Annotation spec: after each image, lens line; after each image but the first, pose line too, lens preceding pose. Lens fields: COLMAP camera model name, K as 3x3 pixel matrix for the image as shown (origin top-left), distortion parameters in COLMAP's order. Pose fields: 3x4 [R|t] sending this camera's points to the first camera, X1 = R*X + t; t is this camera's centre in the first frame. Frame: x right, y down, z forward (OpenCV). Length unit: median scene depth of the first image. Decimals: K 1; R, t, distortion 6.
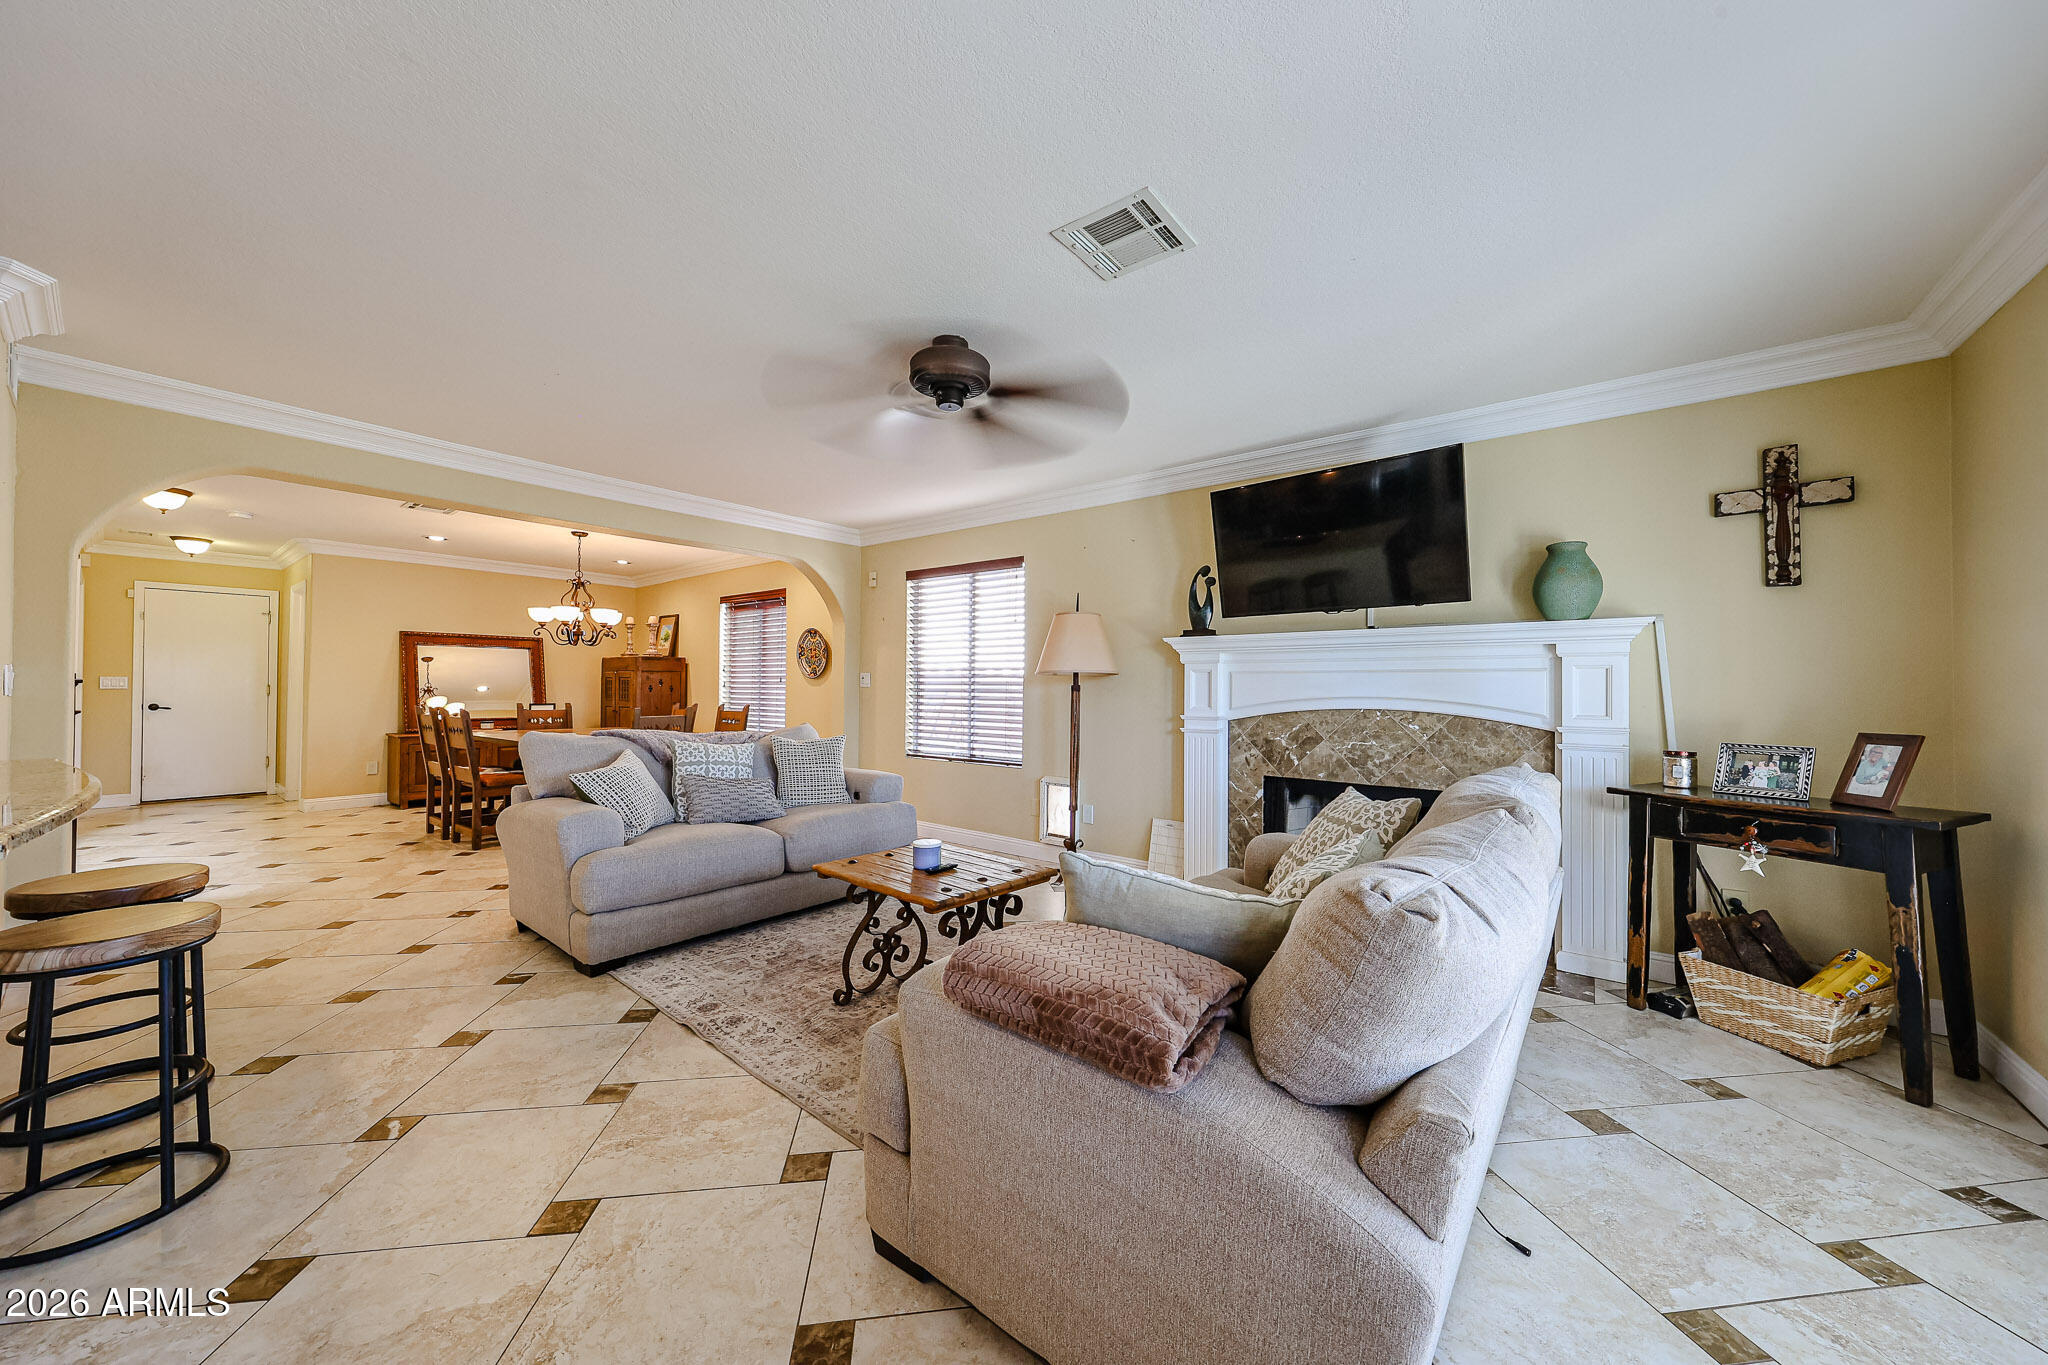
lens RADIAL K [[709.6, 0, 1024.8], [0, 709.6, 687.1], [0, 0, 1]] dist [0.002487, 0.000009]
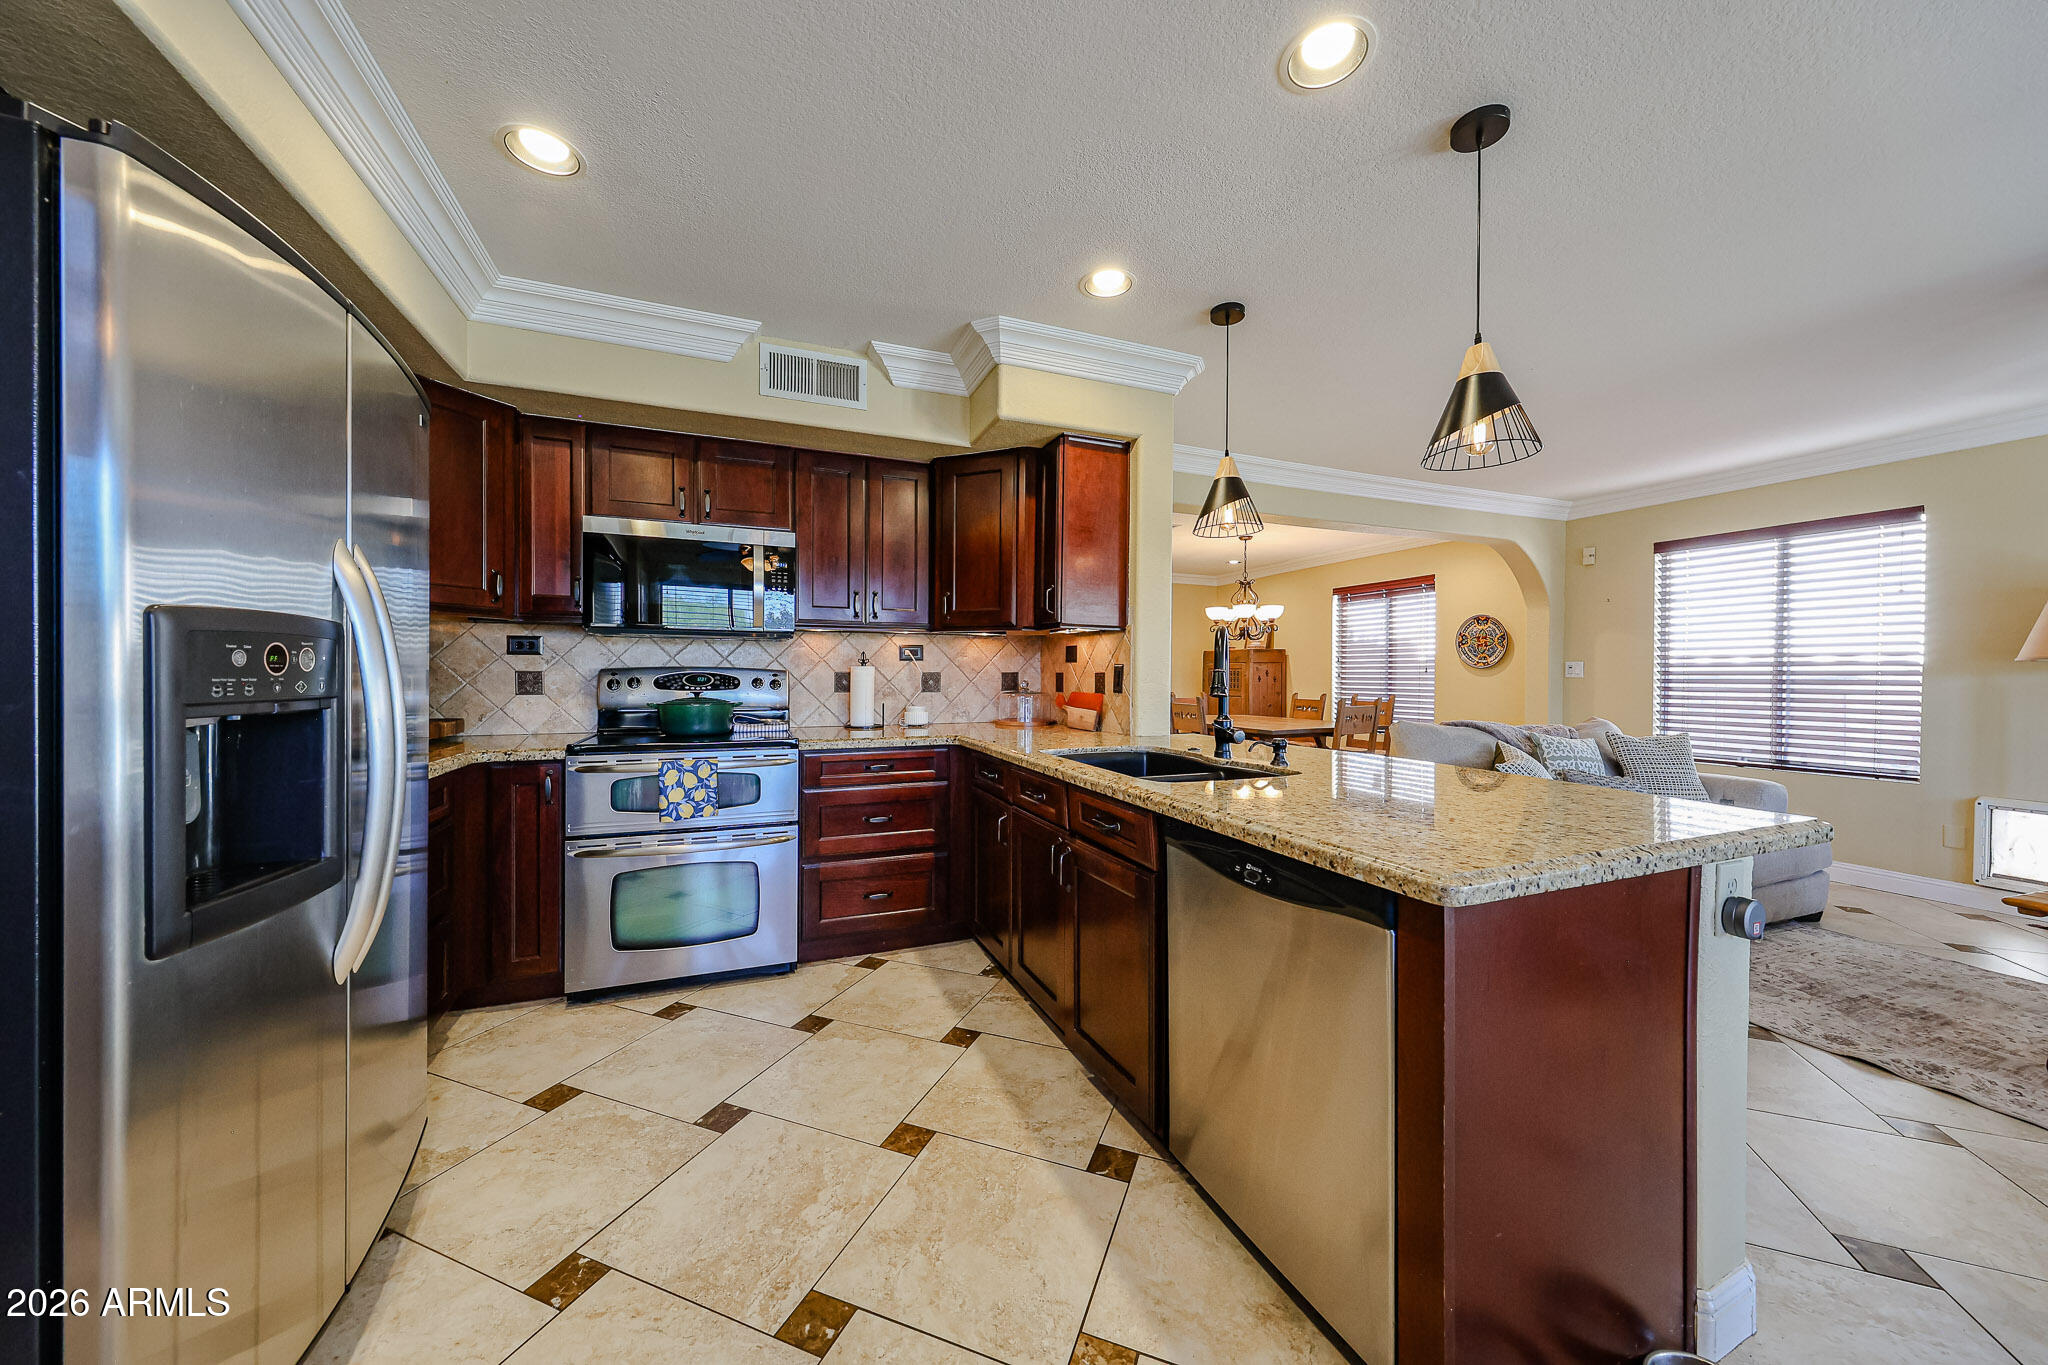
lens RADIAL K [[709.6, 0, 1032.7], [0, 709.6, 681.7], [0, 0, 1]] dist [0.002487, 0.000009]
pose [[0.874087, 0.001003, -0.485769, -0.428693], [0.002016, 0.999982, 0.005692, -0.001631], [0.485766, -0.005954, 0.874069, -0.126232]]
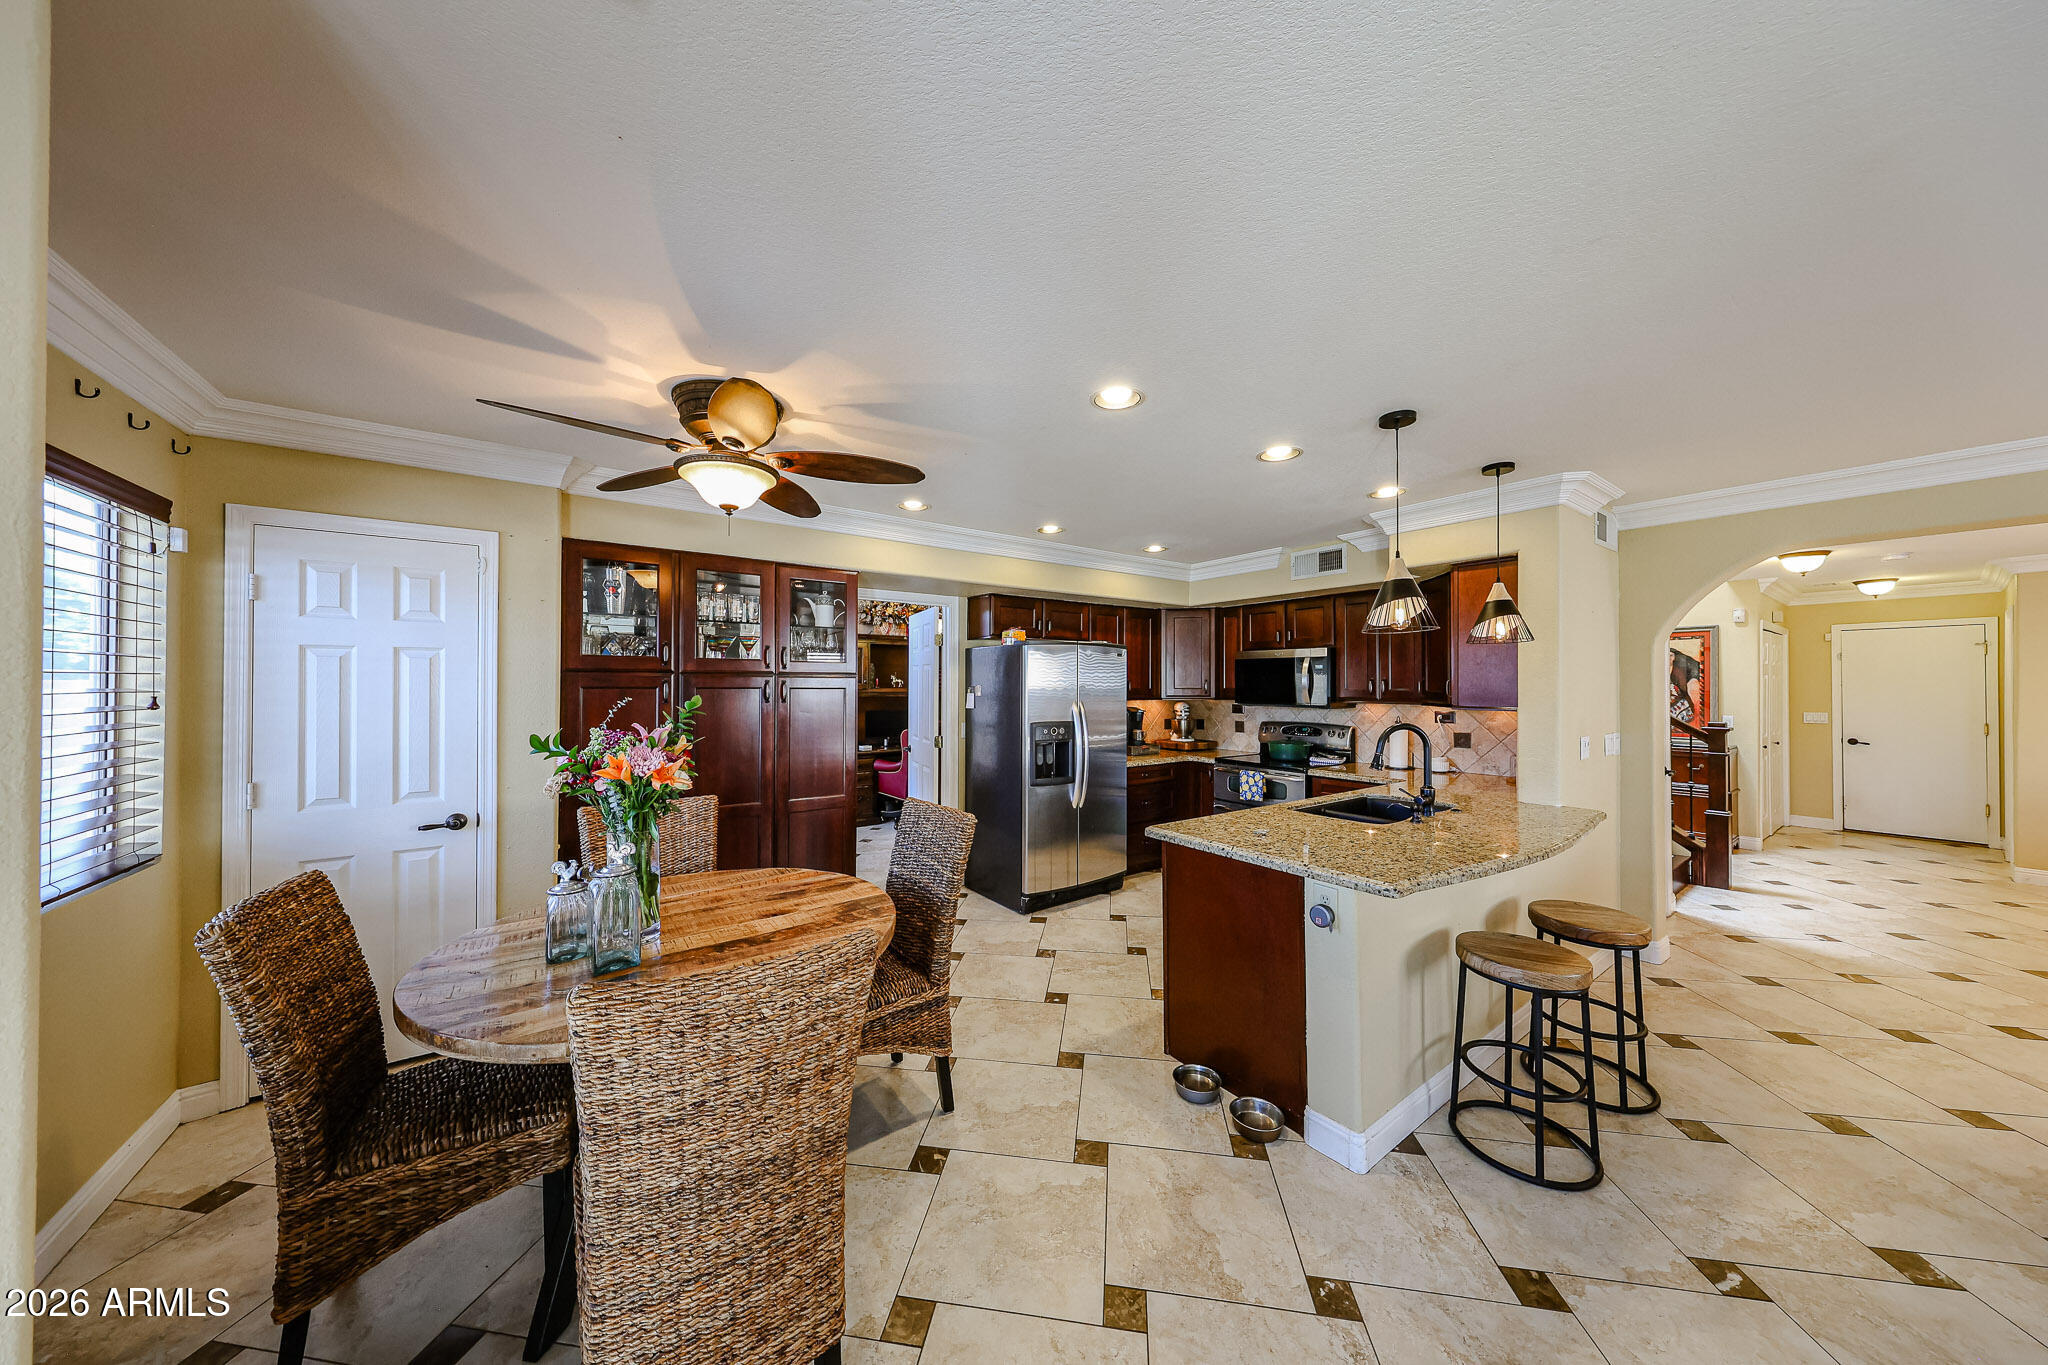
lens RADIAL K [[647.9, 0, 1017.0], [0, 647.9, 685.9], [0, 0, 1]] dist [-0.000850, 0.000212]
pose [[-0.289604, -0.008054, -0.957113, 0.075876], [-0.005326, 0.999963, -0.006803, -0.055719], [0.957132, 0.003127, -0.289636, 0.121252]]
